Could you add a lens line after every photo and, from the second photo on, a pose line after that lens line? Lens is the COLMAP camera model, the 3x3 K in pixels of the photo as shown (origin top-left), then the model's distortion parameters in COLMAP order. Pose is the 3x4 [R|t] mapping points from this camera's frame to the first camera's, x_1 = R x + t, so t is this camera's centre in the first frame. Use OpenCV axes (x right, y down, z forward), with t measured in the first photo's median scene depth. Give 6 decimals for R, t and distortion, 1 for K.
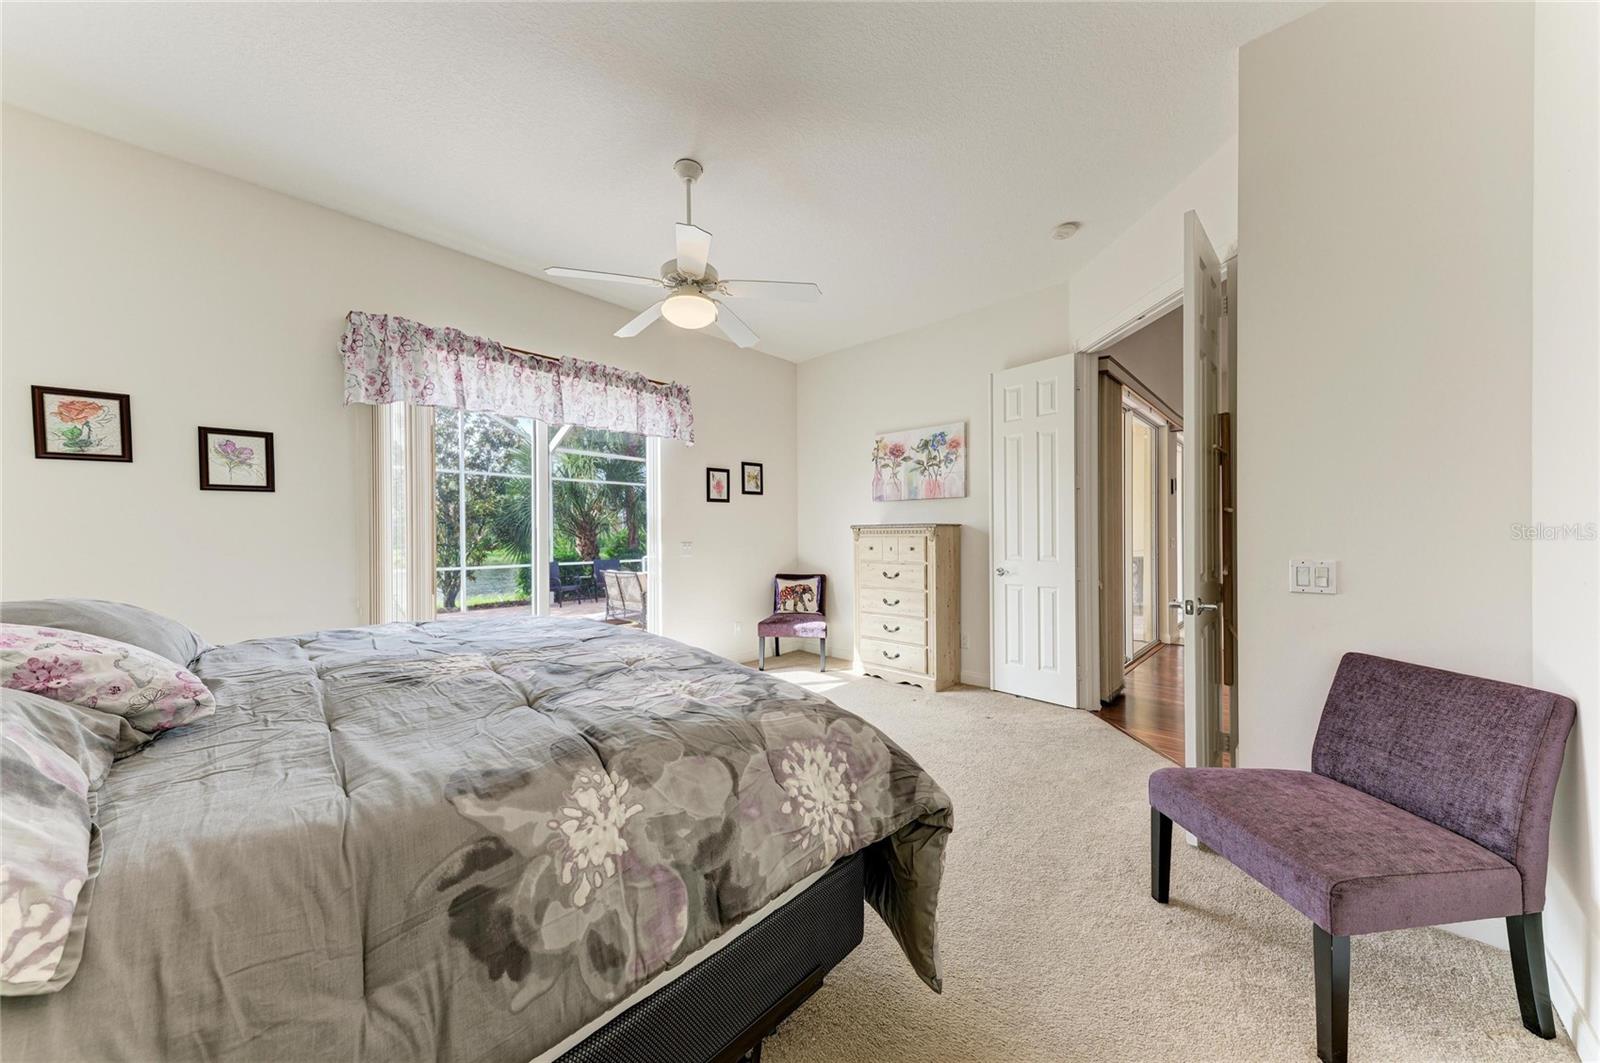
lens RADIAL K [[541.3, 0, 800.0], [0, 541.3, 534.8], [0, 0, 1]] dist [0.018369, -0.004395]
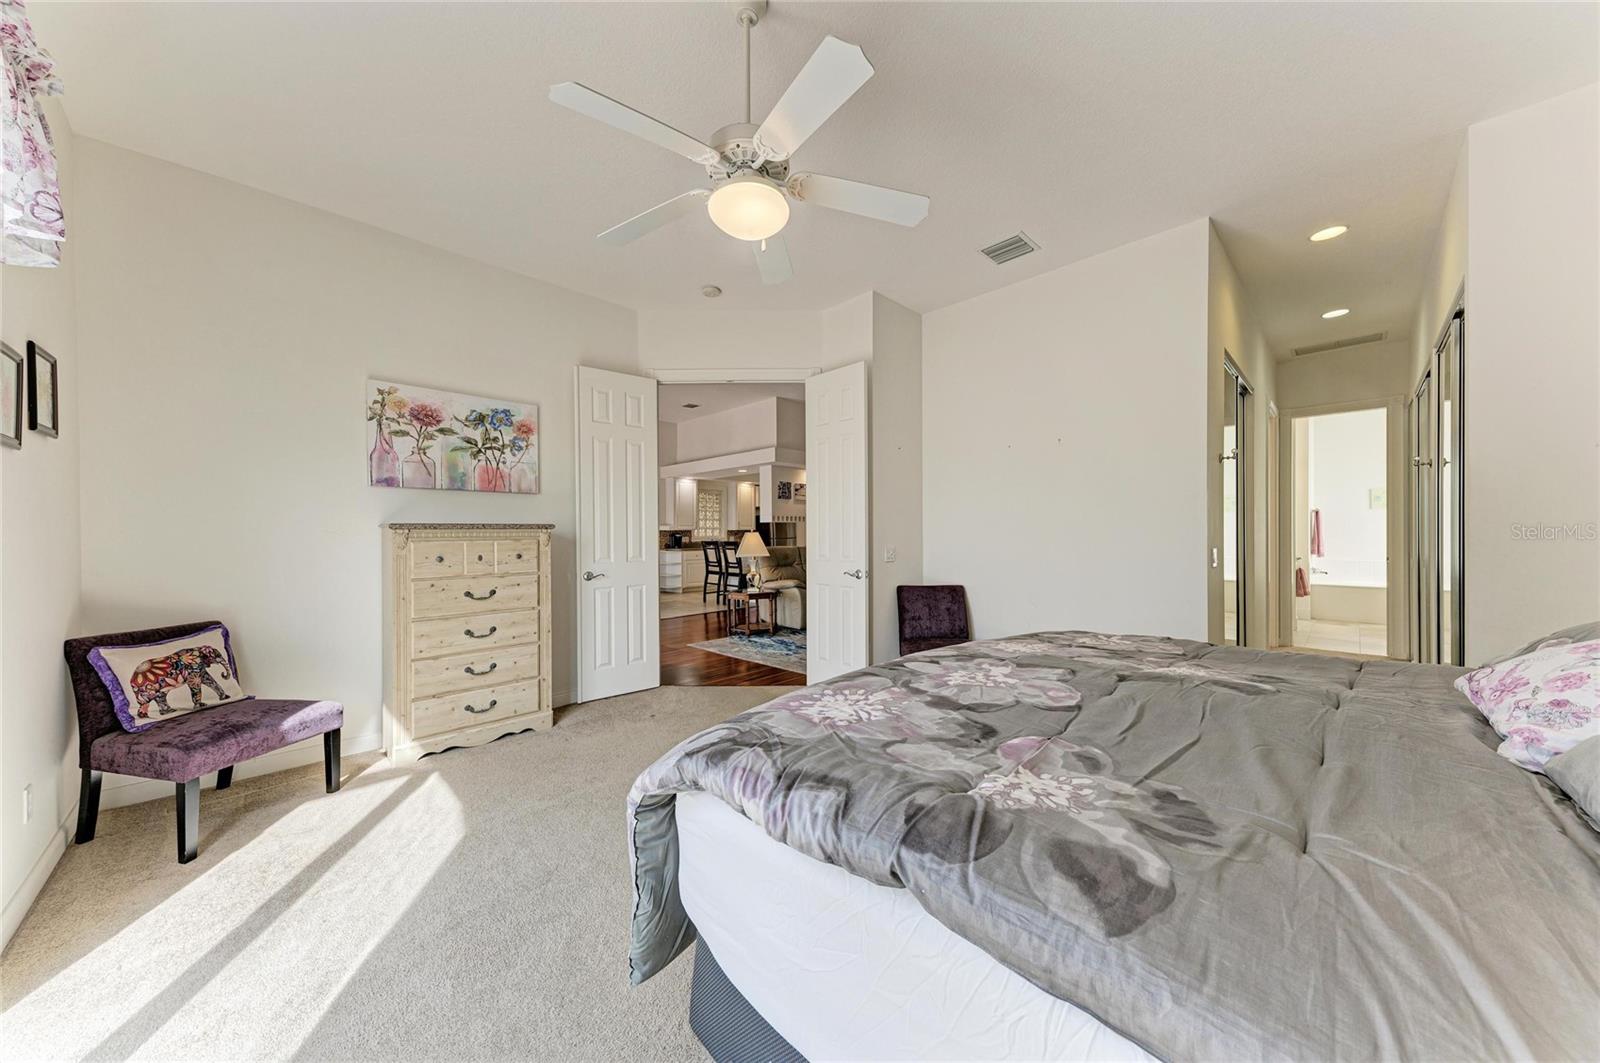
lens RADIAL K [[541.3, 0, 800.0], [0, 541.3, 534.8], [0, 0, 1]] dist [0.018369, -0.004395]
pose [[0.036640, 0.004274, 0.999319, -0.516403], [0.011113, 0.999927, -0.004684, 0.003561], [-0.999267, 0.011277, 0.036590, 0.533229]]
